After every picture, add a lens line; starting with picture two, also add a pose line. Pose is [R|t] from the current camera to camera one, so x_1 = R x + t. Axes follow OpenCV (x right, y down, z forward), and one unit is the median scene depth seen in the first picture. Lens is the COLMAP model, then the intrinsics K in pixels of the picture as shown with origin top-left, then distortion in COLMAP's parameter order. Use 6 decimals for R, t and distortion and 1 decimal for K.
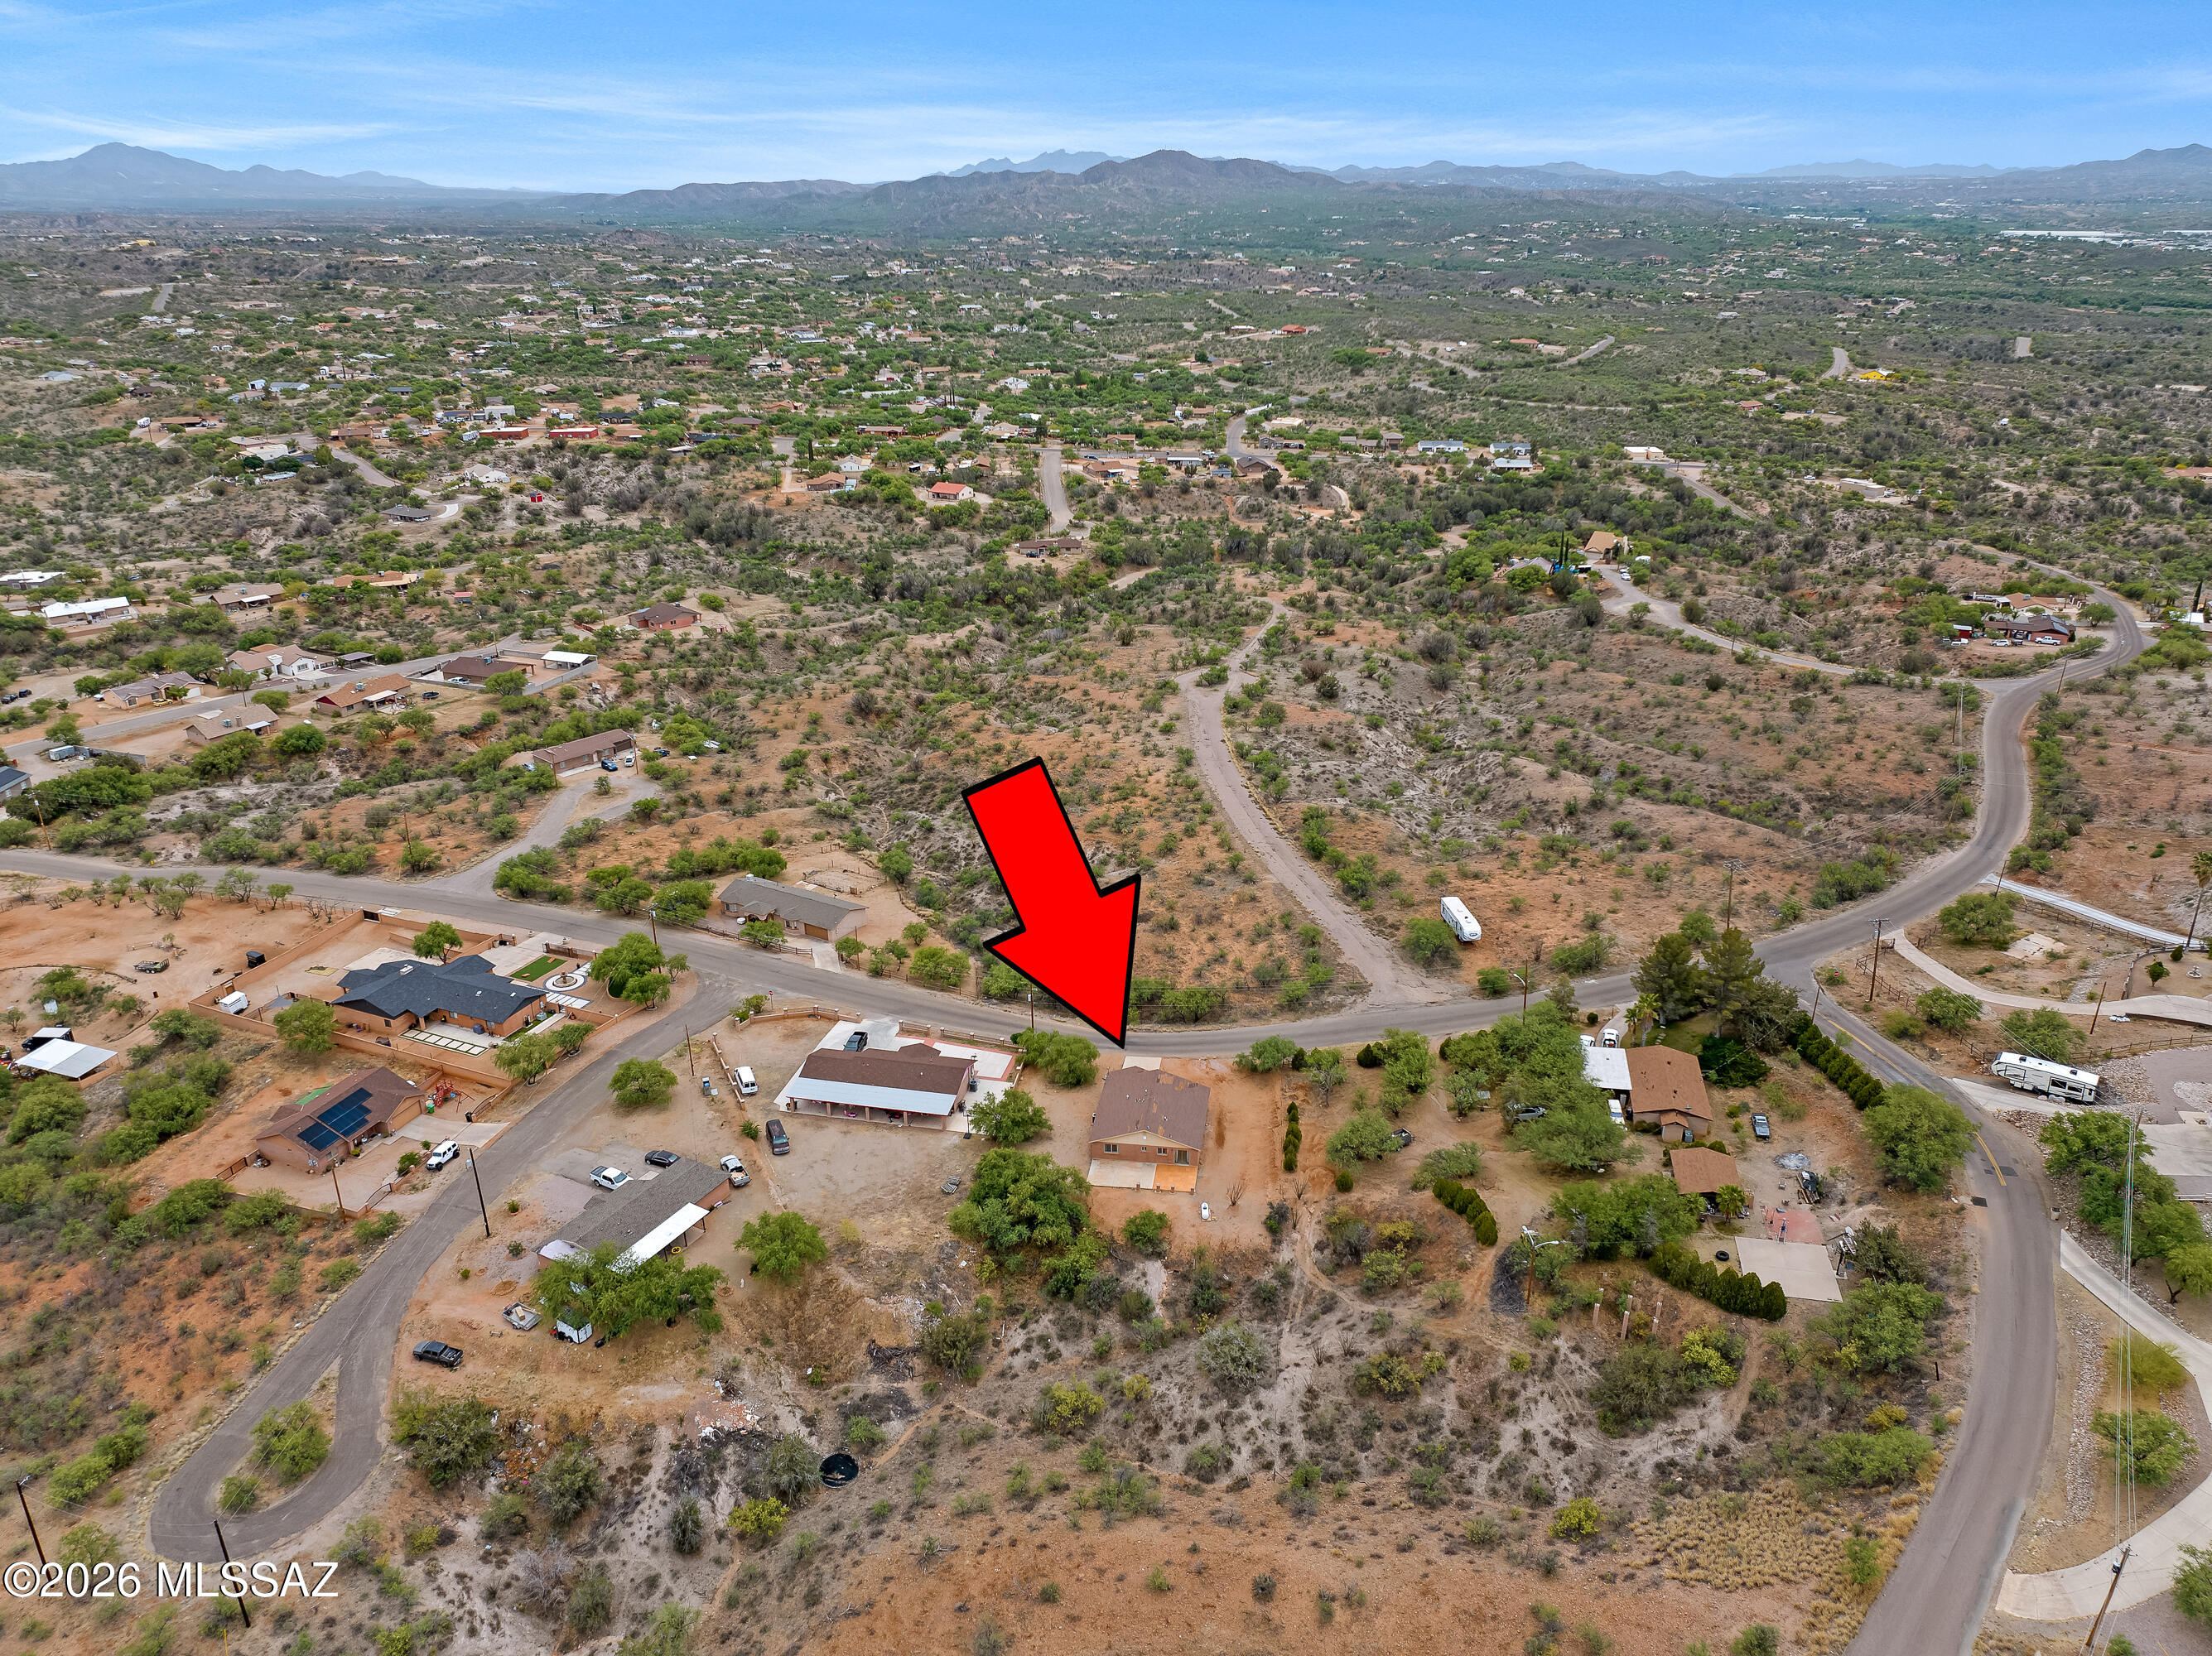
lens RADIAL K [[1561.0, 0, 1104.9], [0, 1561.0, 782.7], [0, 0, 1]] dist [-0.029210, -0.005905]
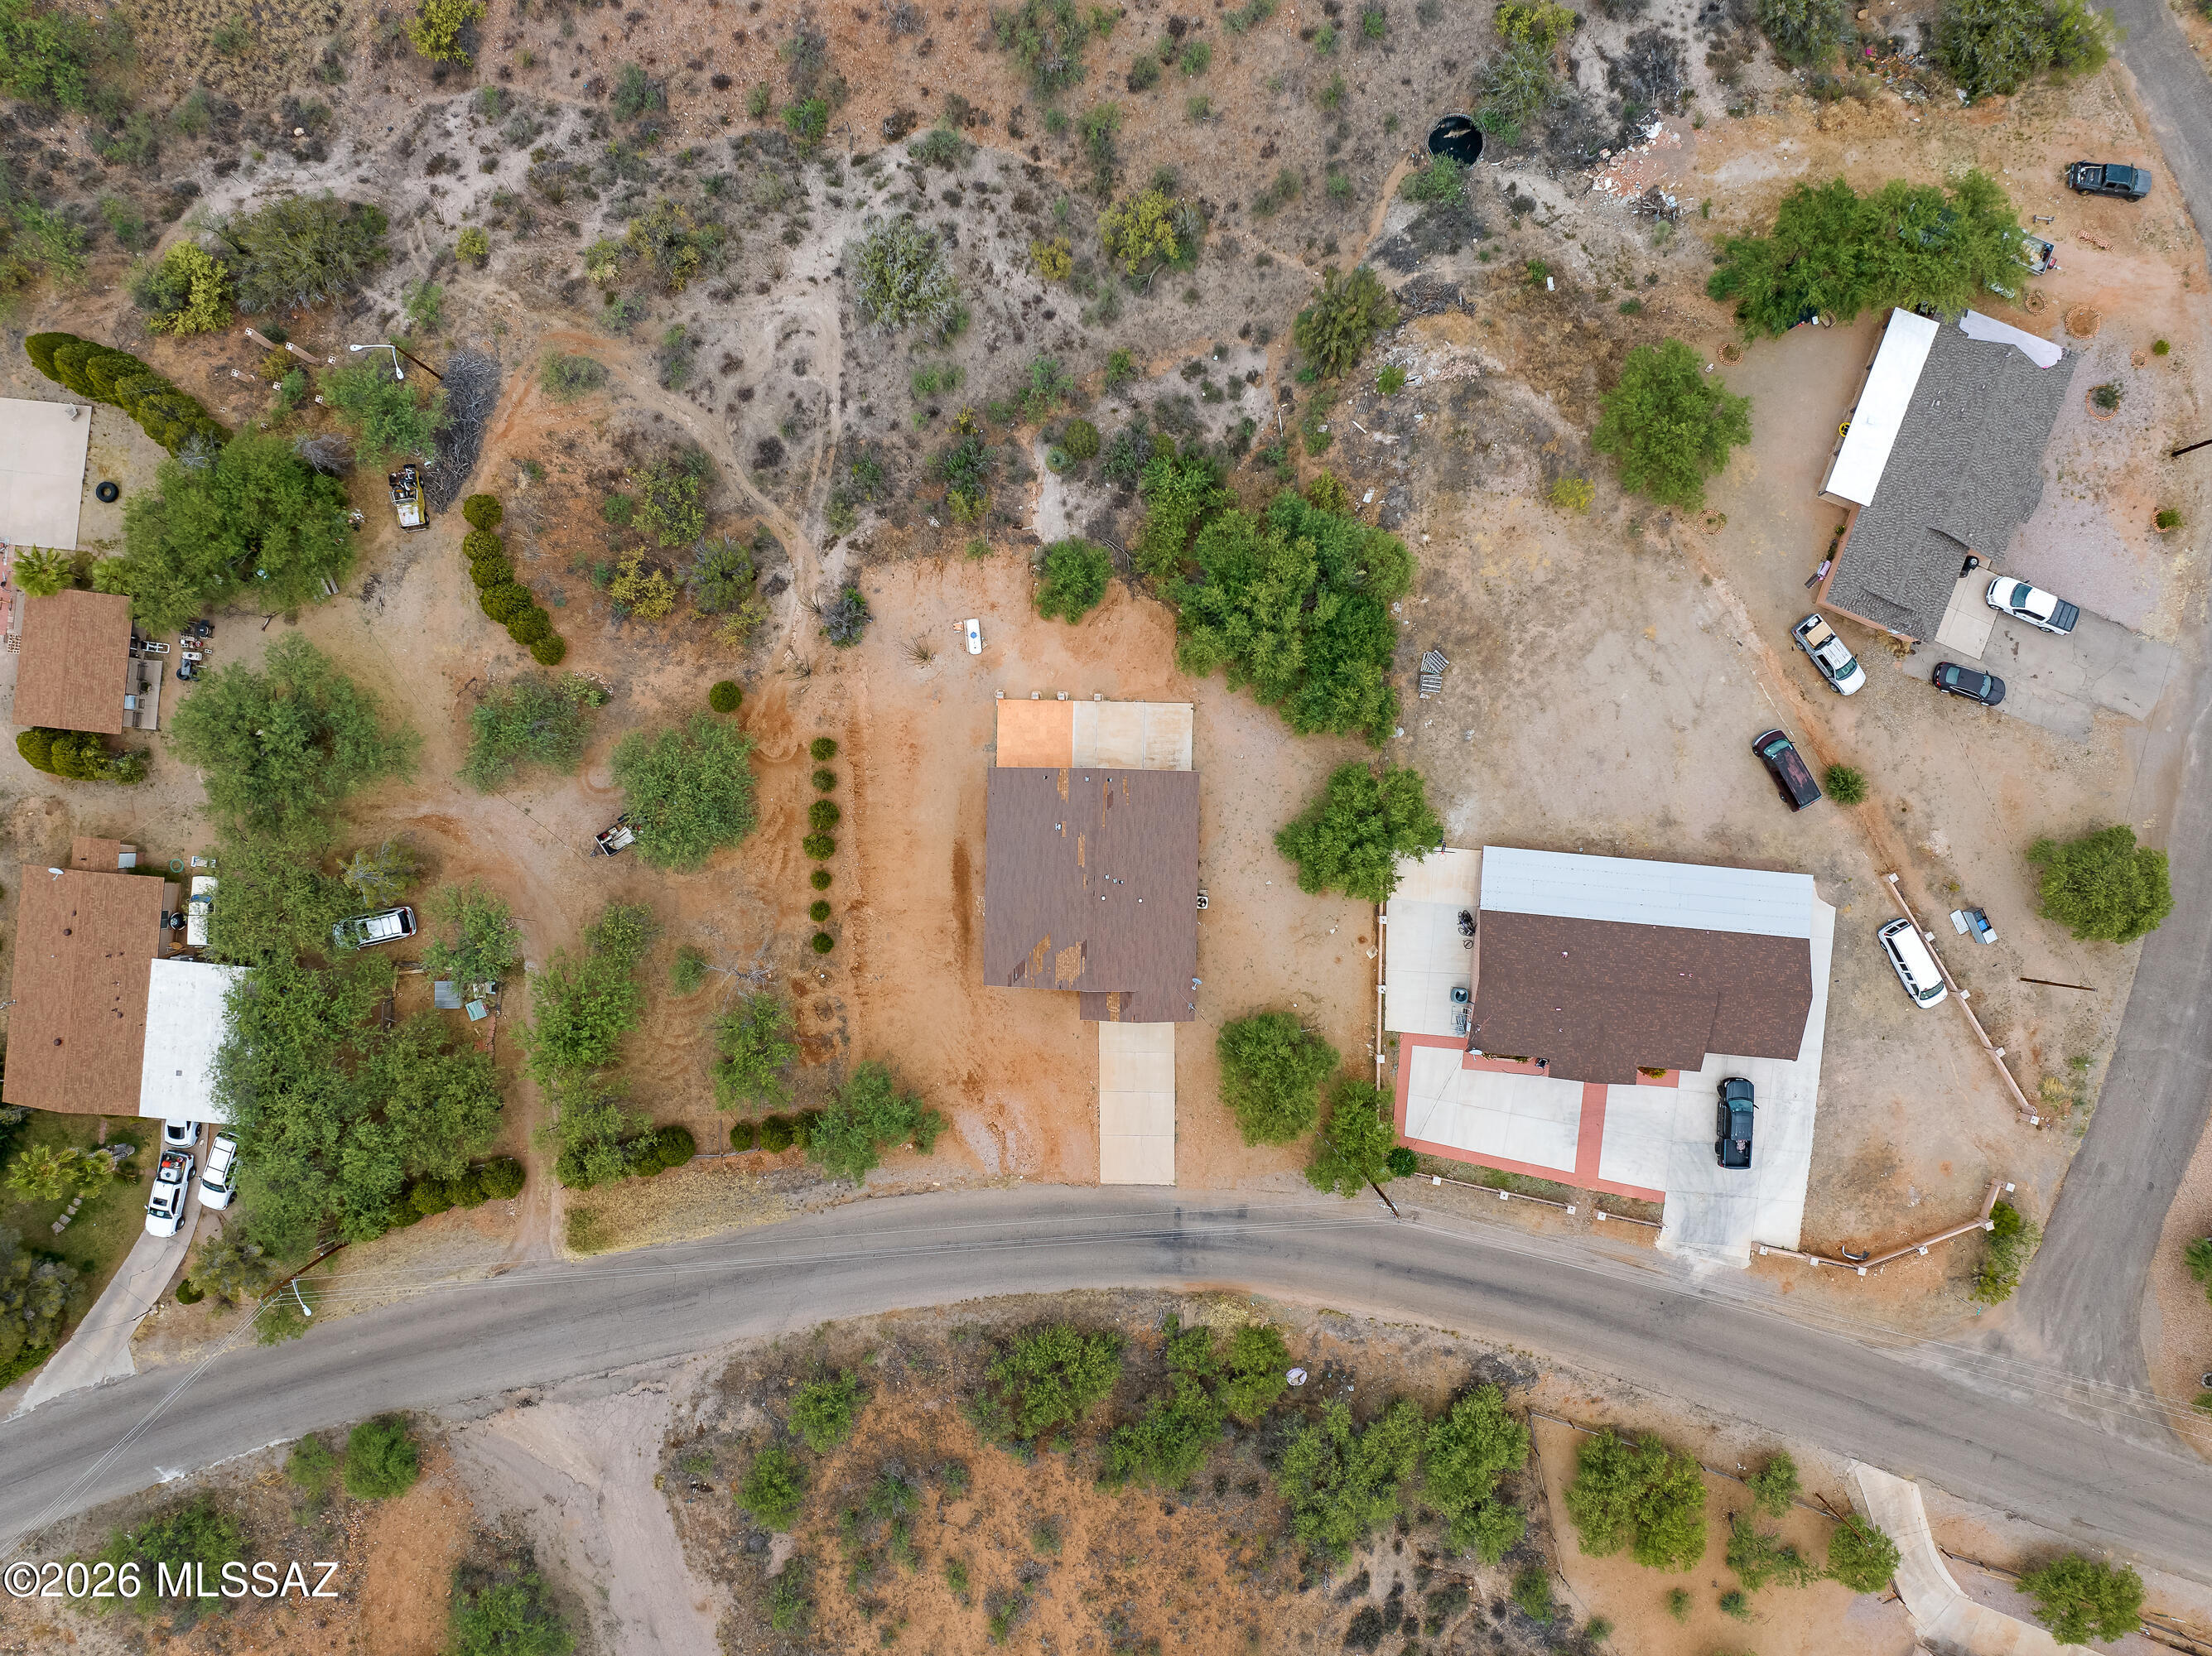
lens RADIAL K [[1567.3, 0, 1110.8], [0, 1567.3, 830.6], [0, 0, 1]] dist [-0.039126, -0.000495]
pose [[-0.992447, 0.122549, 0.005587, 0.021671], [-0.037754, -0.348444, 0.936569, -0.318459], [0.116722, 0.929284, 0.350438, 0.958139]]
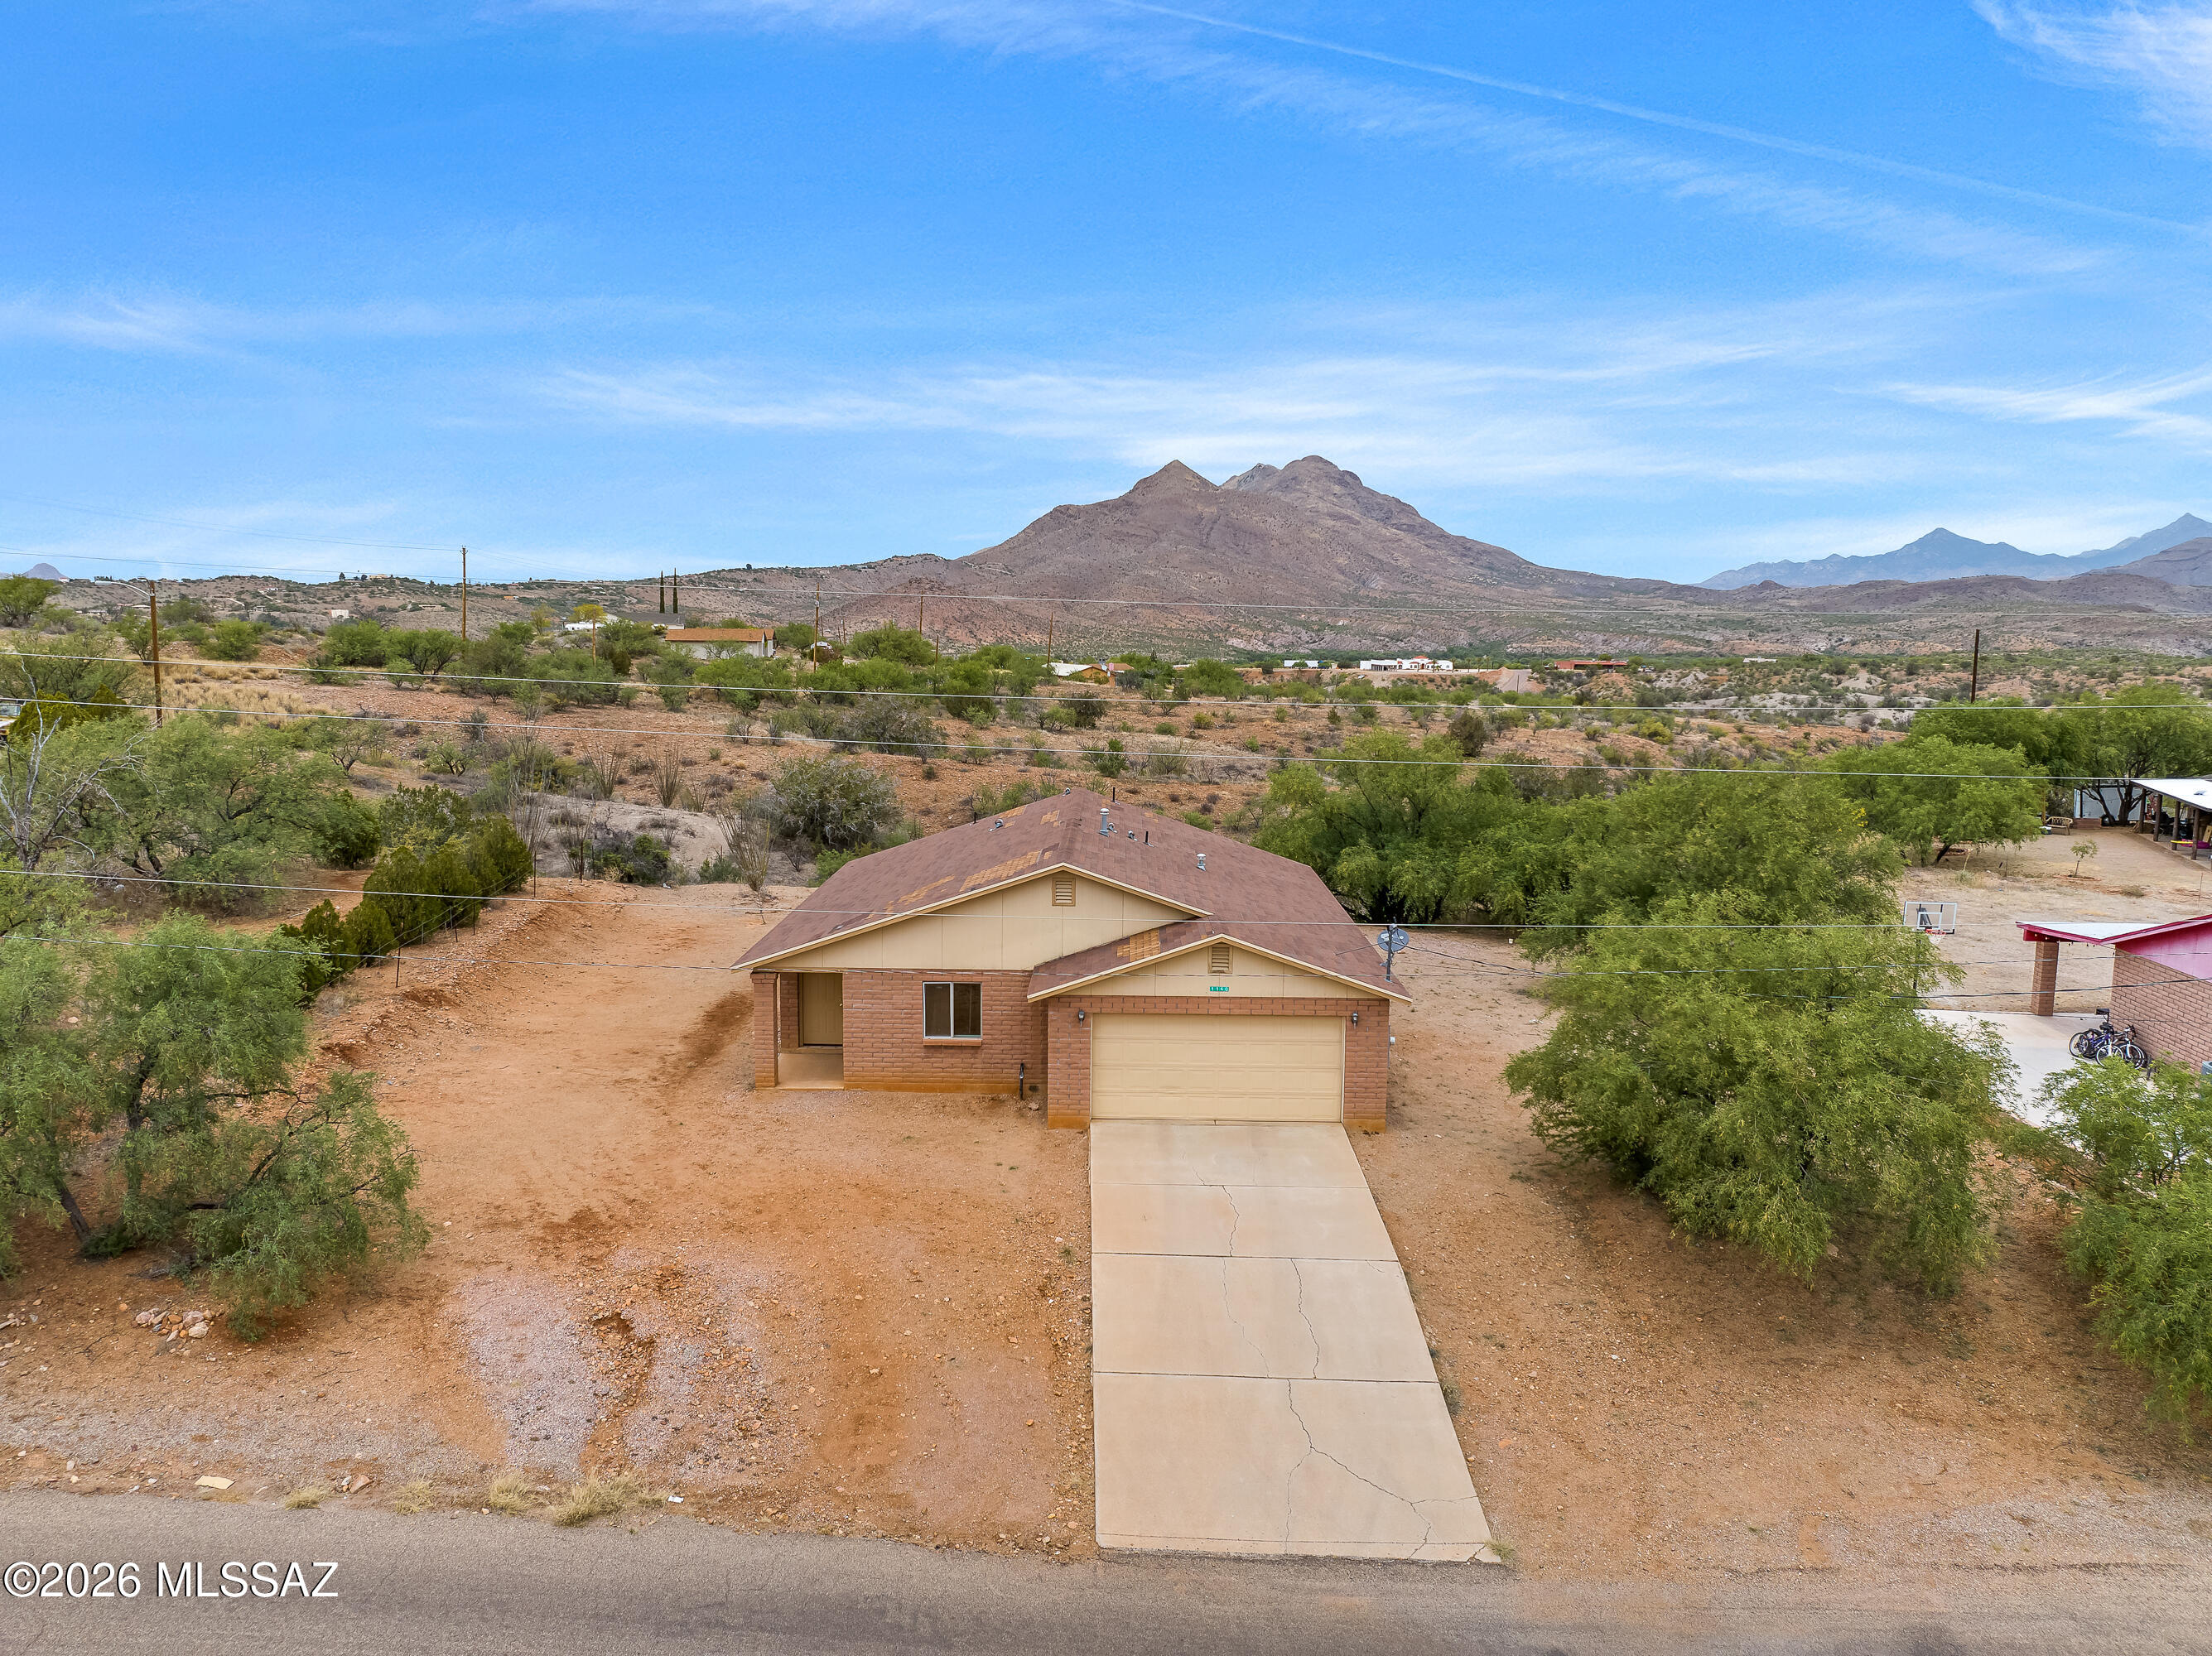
lens RADIAL K [[1554.4, 0, 1113.2], [0, 1554.4, 822.4], [0, 0, 1]] dist [-0.027309, -0.020380]
pose [[-0.990293, 0.016304, -0.138039, 0.061252], [-0.050990, 0.881253, 0.469886, 0.129351], [0.129308, 0.472363, -0.871867, 1.393297]]
